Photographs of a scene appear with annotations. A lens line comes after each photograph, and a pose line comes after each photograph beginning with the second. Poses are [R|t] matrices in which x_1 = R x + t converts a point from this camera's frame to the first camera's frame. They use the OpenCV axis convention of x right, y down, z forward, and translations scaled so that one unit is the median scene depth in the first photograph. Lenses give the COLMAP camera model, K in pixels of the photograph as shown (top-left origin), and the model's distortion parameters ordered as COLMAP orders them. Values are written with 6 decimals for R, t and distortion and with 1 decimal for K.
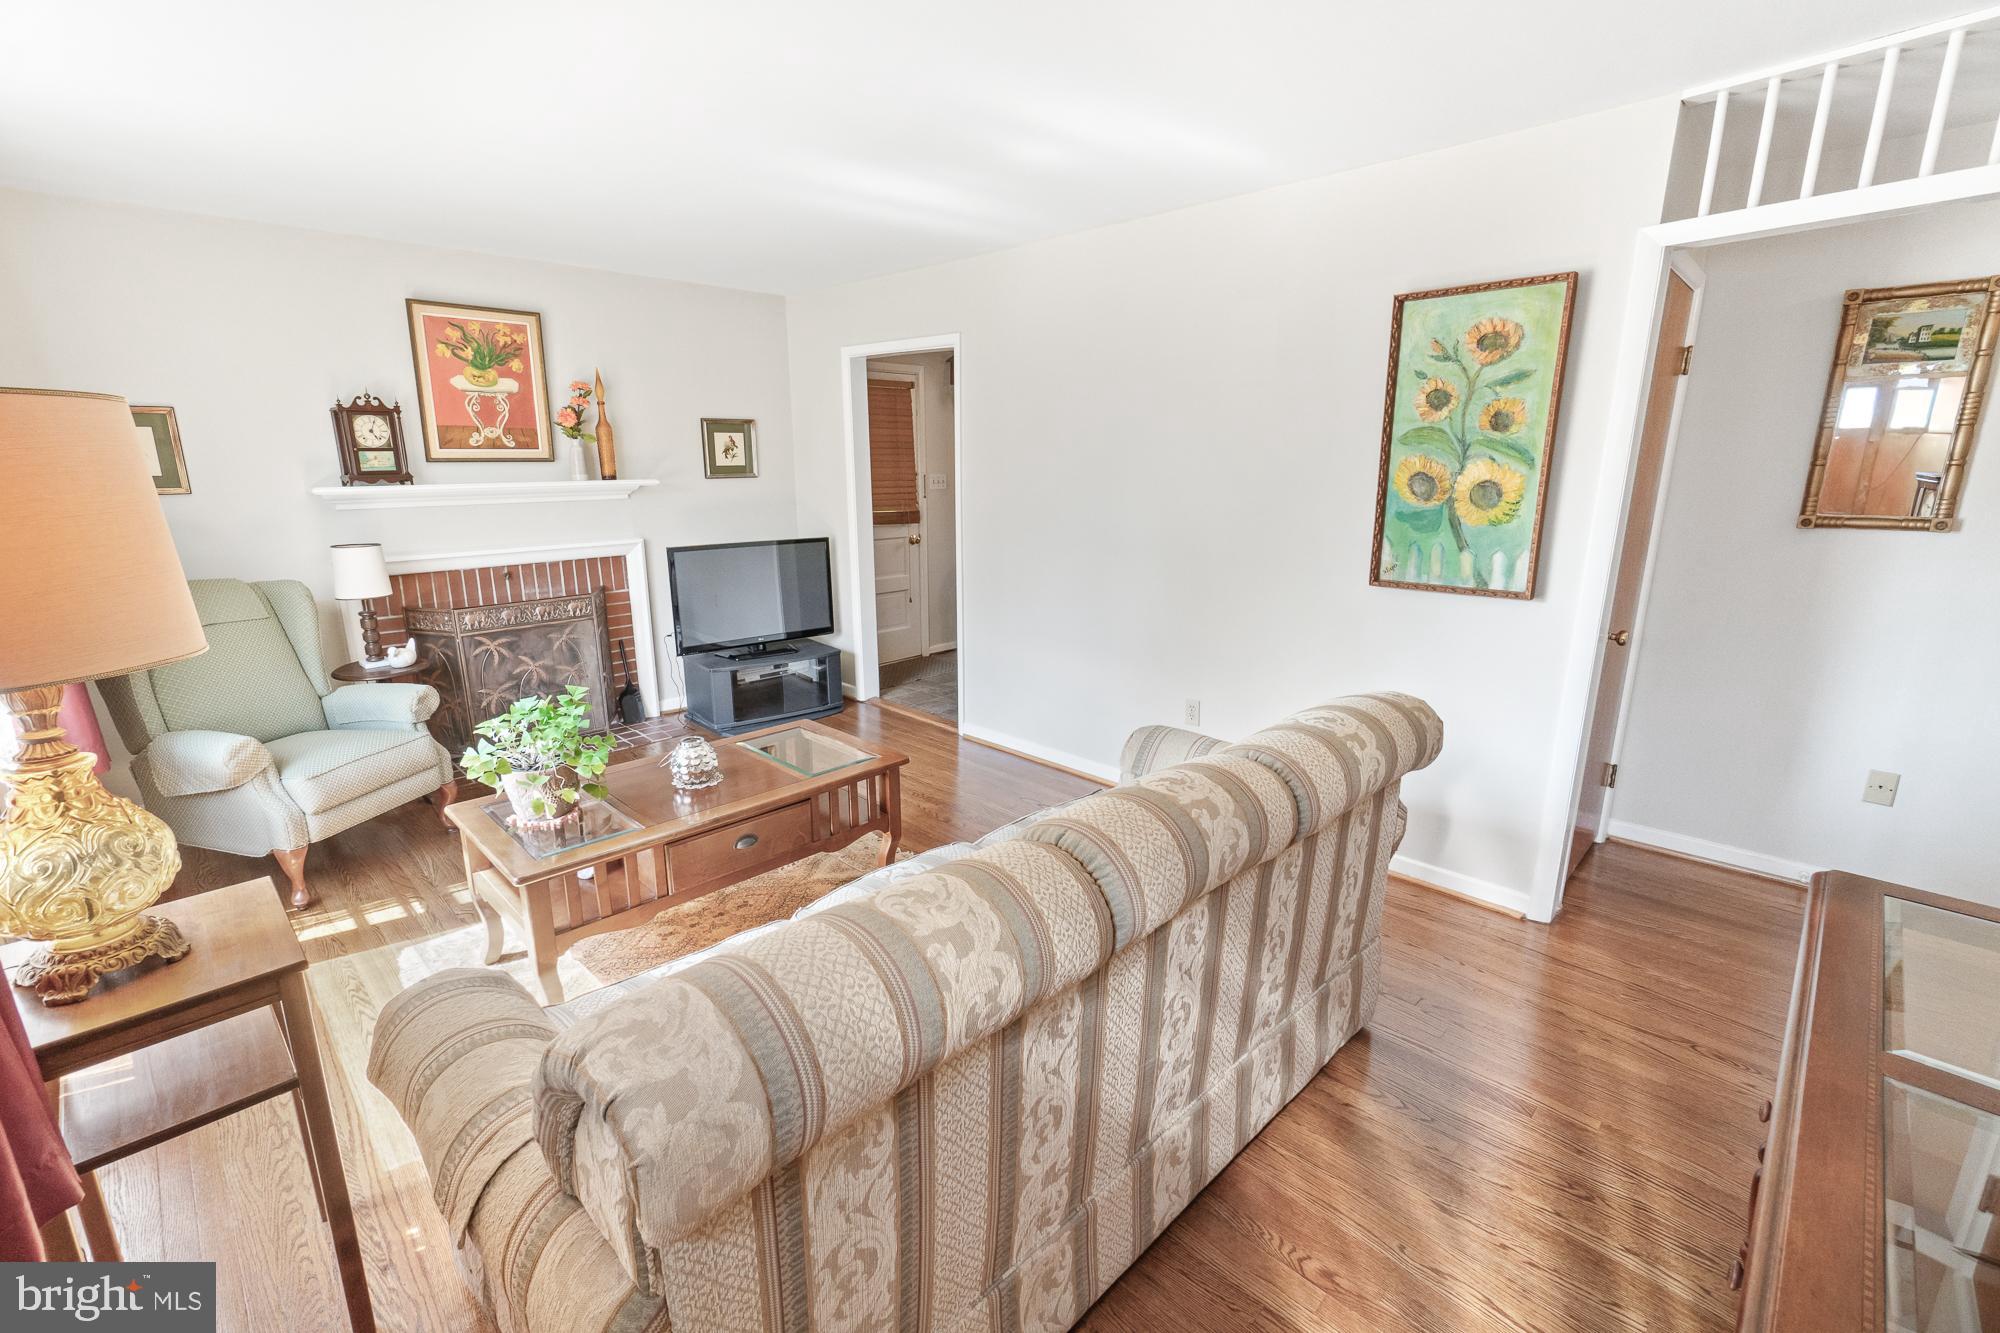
lens RADIAL K [[866.6, 0, 960.9], [0, 866.6, 677.4], [0, 0, 1]] dist [-0.007832, 0.000587]
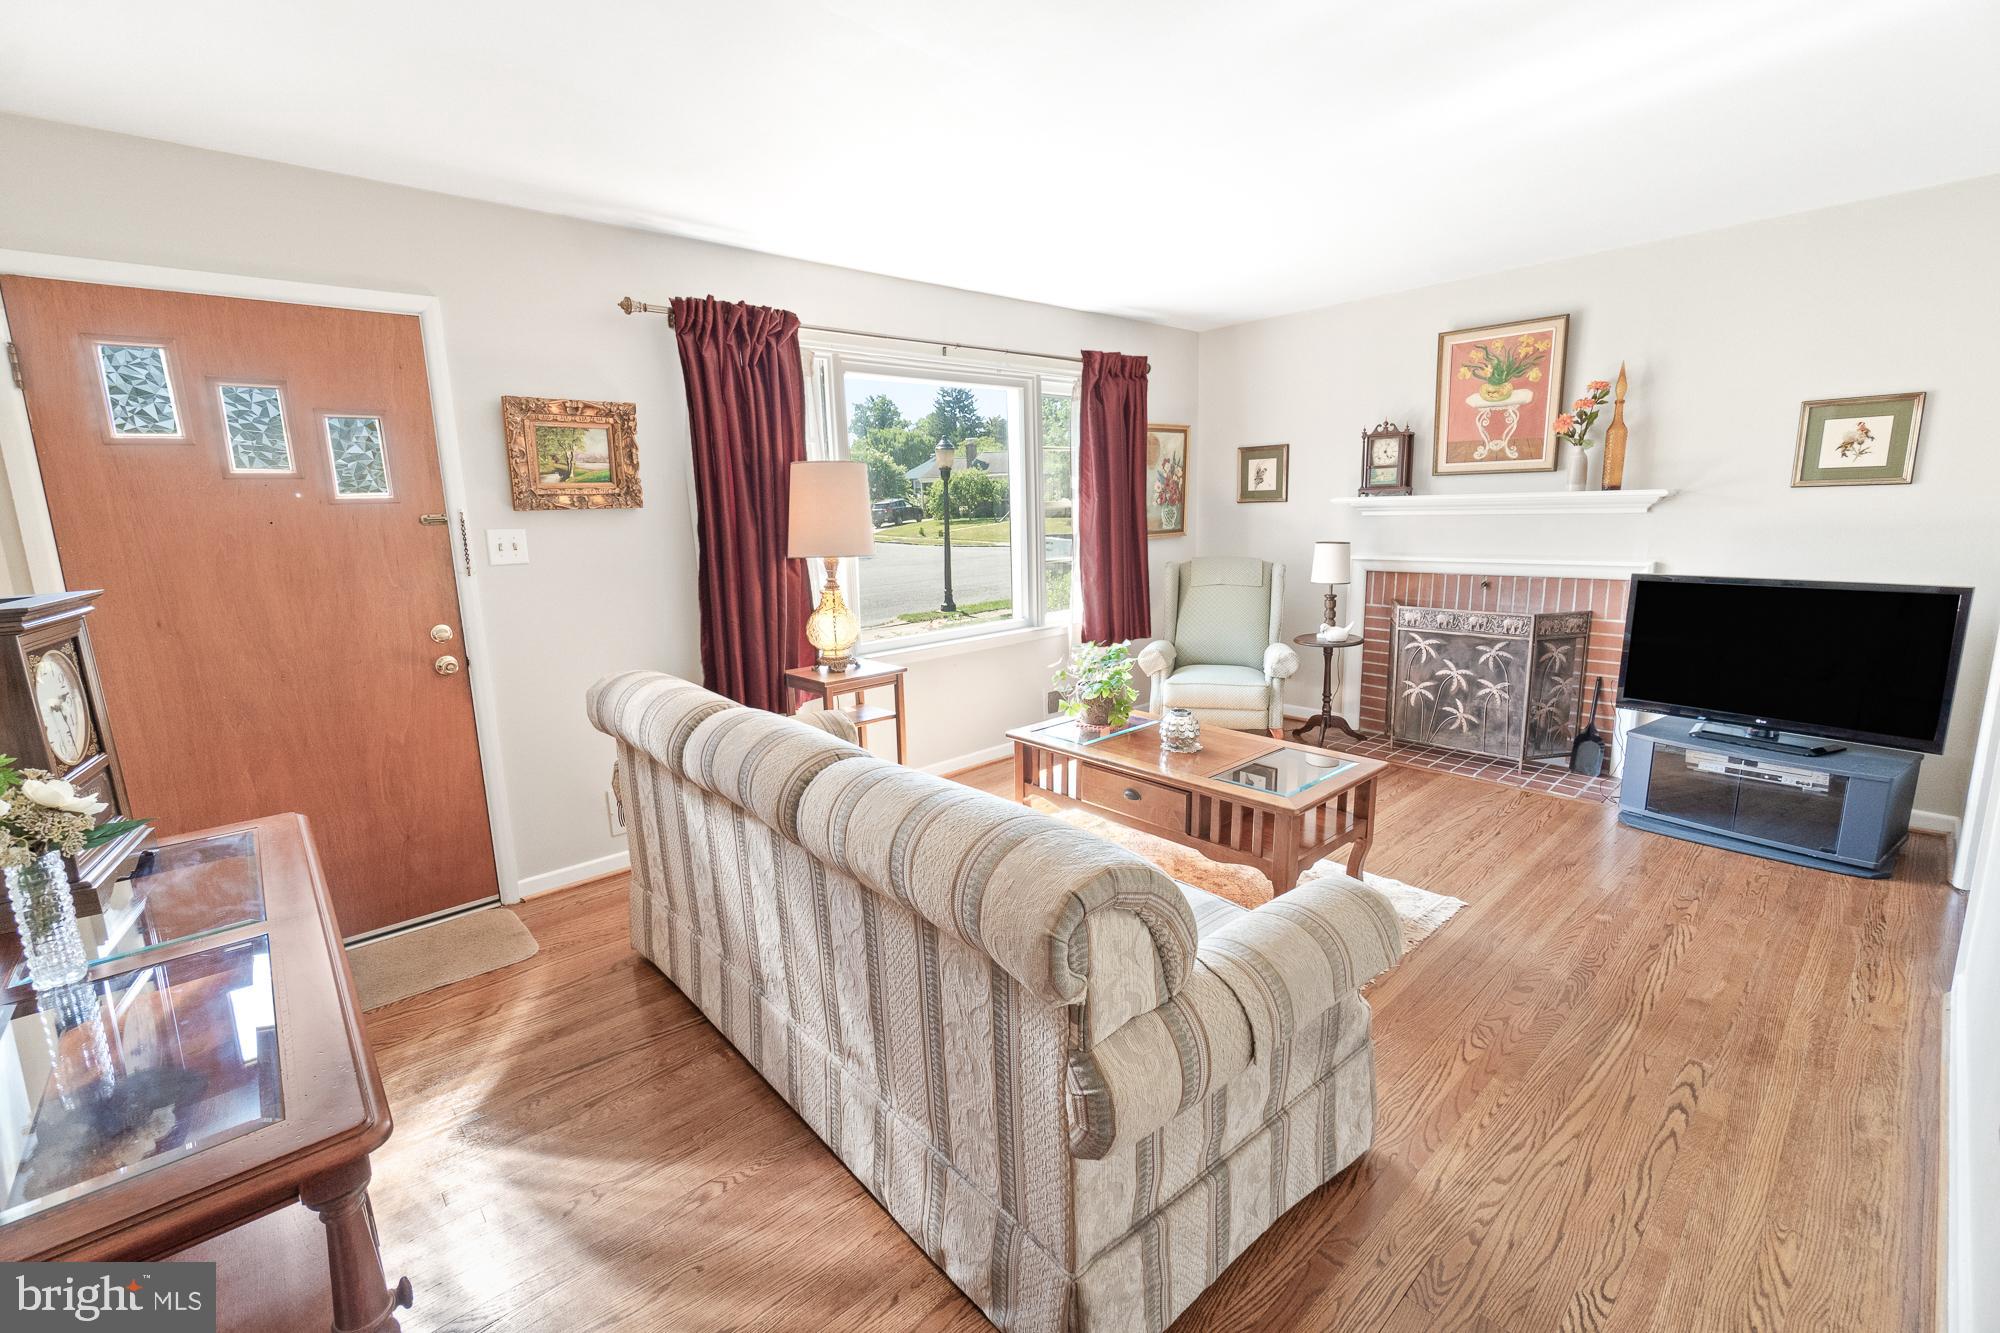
lens RADIAL K [[866.6, 0, 999.2], [0, 866.6, 677.7], [0, 0, 1]] dist [-0.007832, 0.000587]
pose [[-0.054037, 0.202133, -0.977866, 0.544584], [-0.217645, 0.953367, 0.209096, -0.105689], [0.974531, 0.224127, -0.007523, 0.492626]]
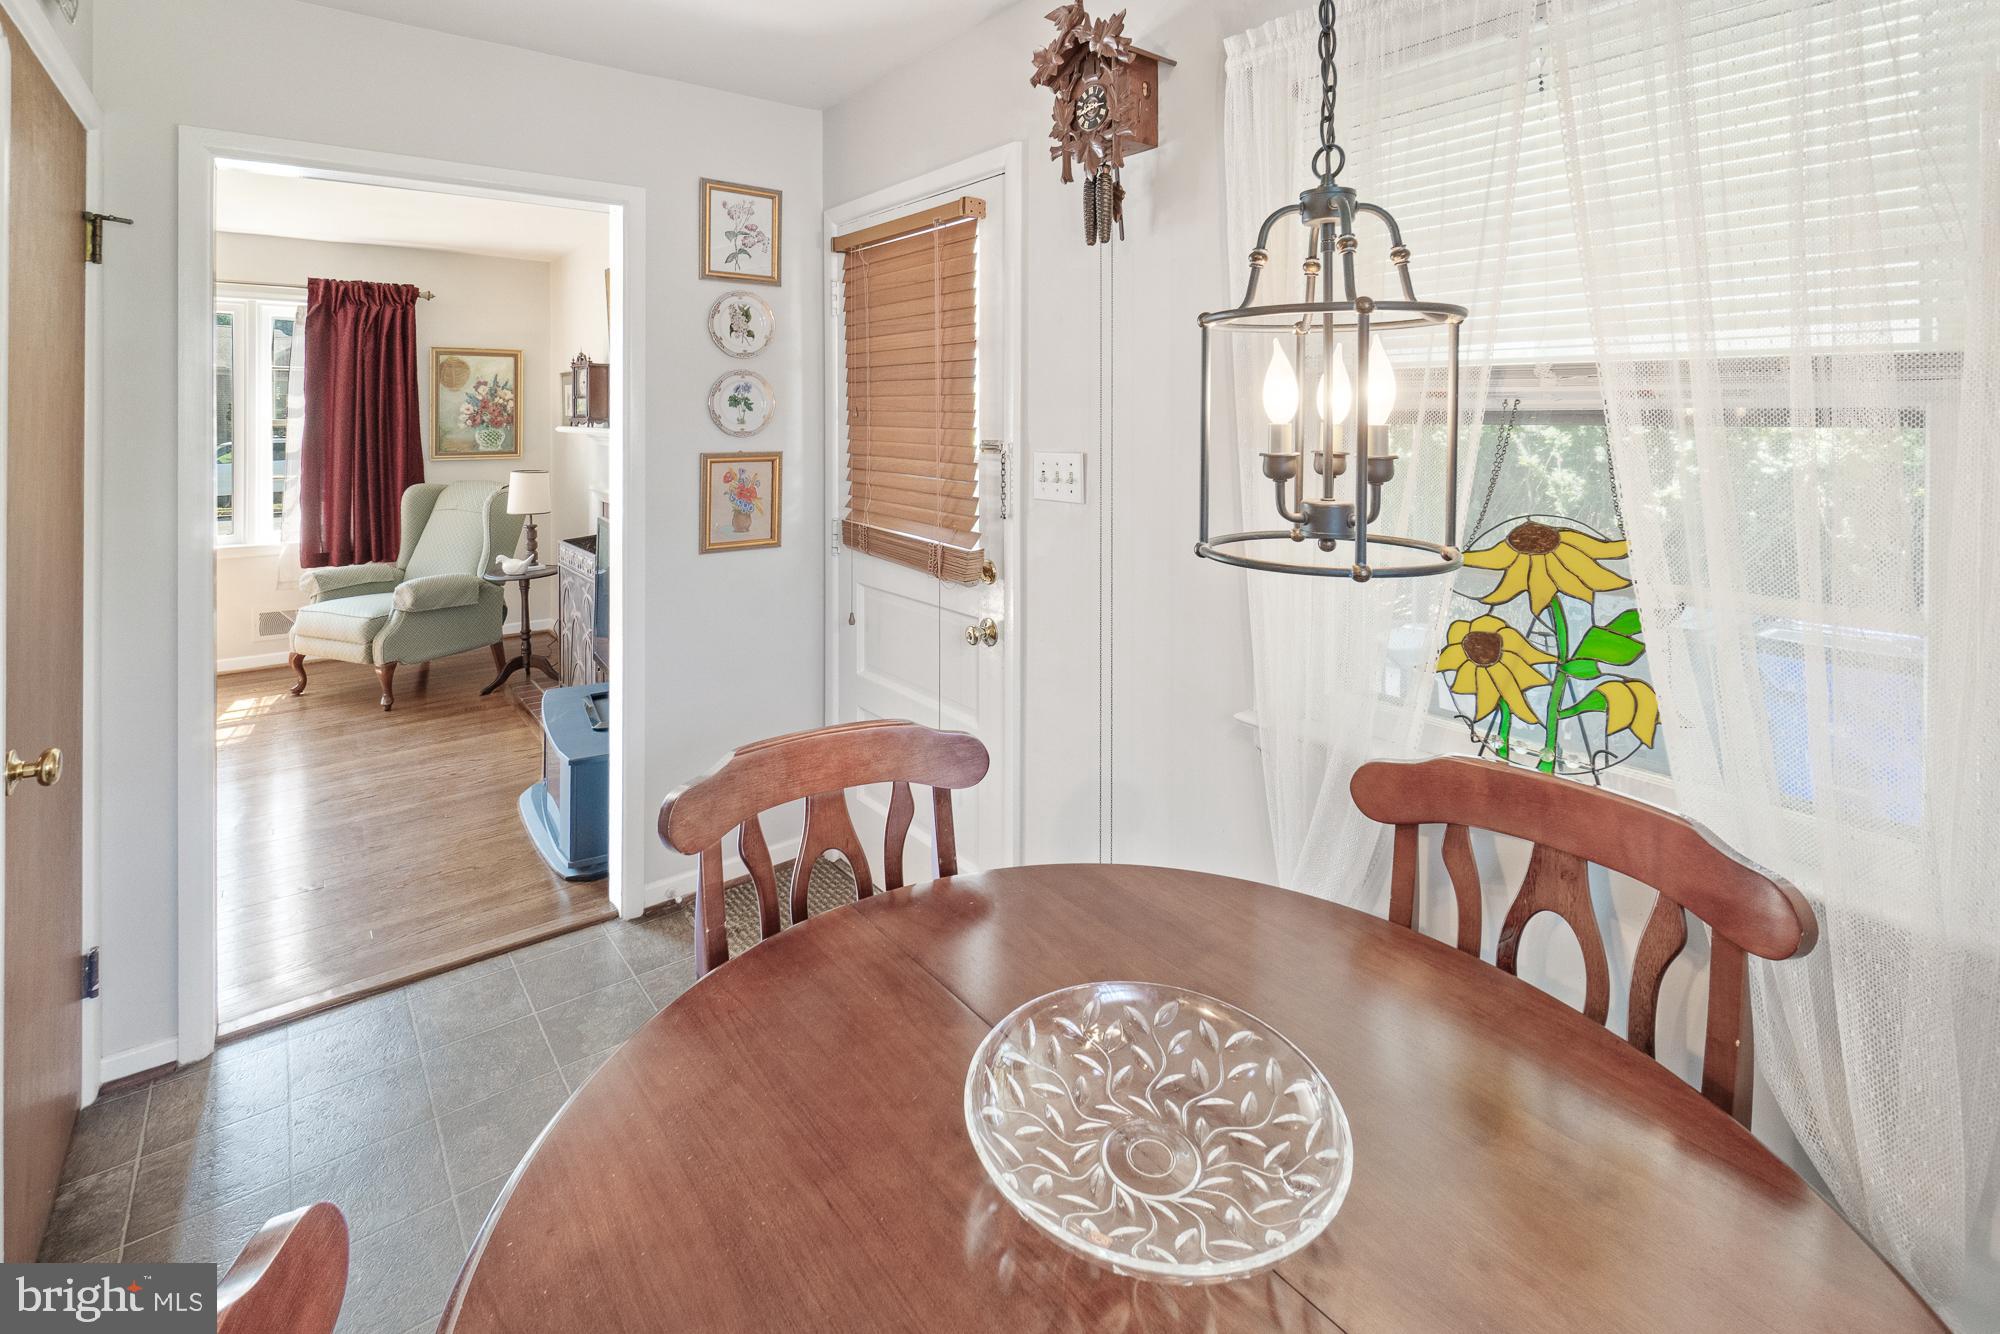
lens RADIAL K [[903.0, 0, 1007.3], [0, 903.0, 419.3], [0, 0, 1]] dist [0.002506, -0.001161]
pose [[-0.096763, 0.013139, -0.995221, 0.456559], [-0.242932, 0.969360, 0.036417, -0.382333], [0.965205, 0.245295, -0.090607, 1.530742]]
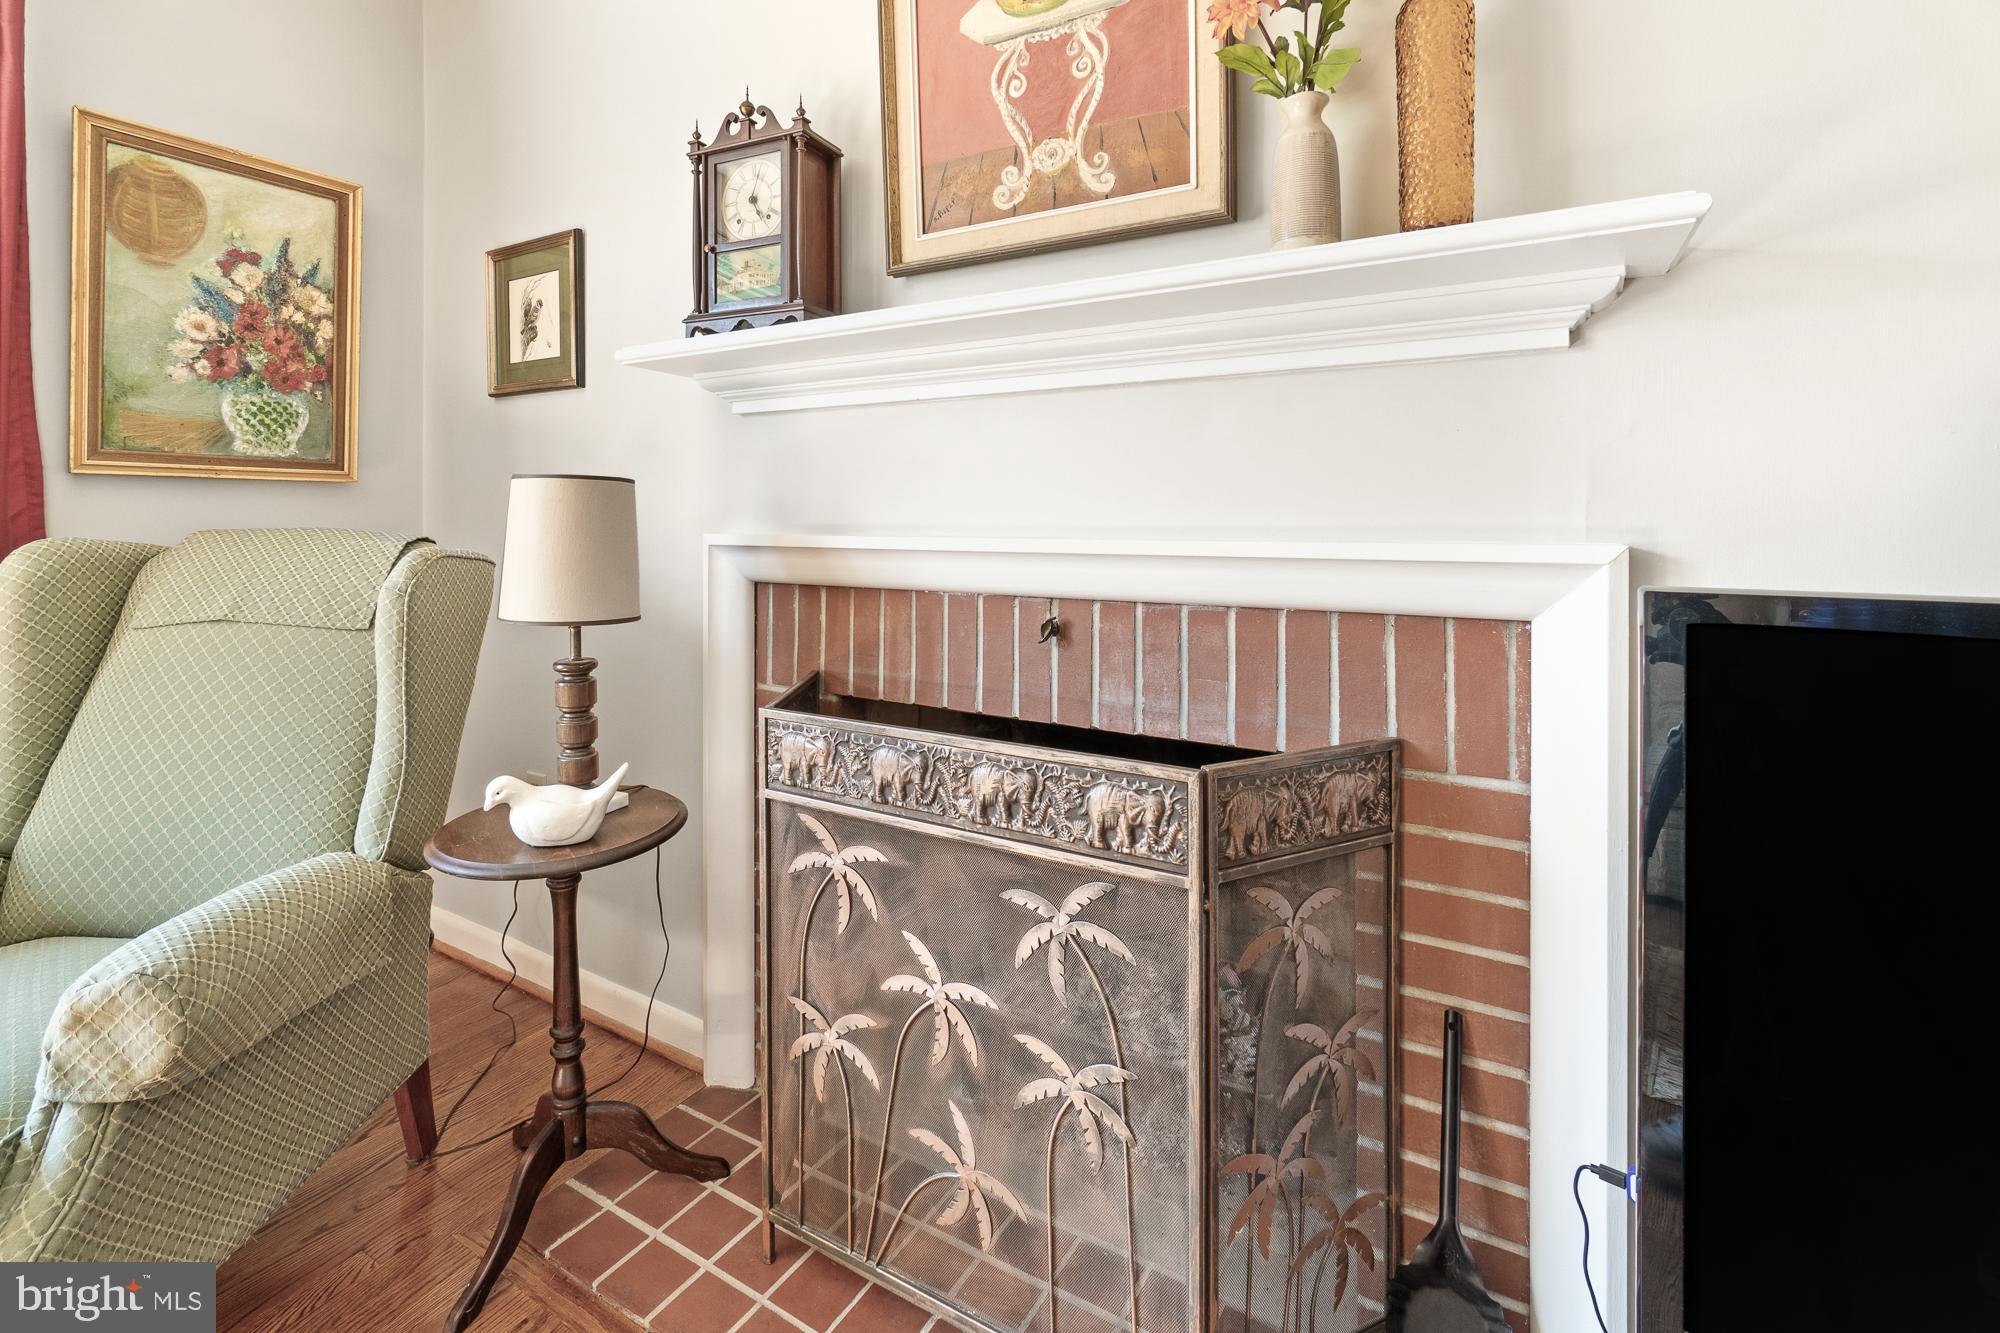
lens RADIAL K [[903.0, 0, 1021.1], [0, 903.0, 515.8], [0, 0, 1]] dist [0.002506, -0.001161]
pose [[0.264800, 0.007040, -0.964278, -0.239965], [-0.243122, 0.968157, -0.059695, -0.139671], [0.933152, 0.250245, 0.258079, 0.935958]]
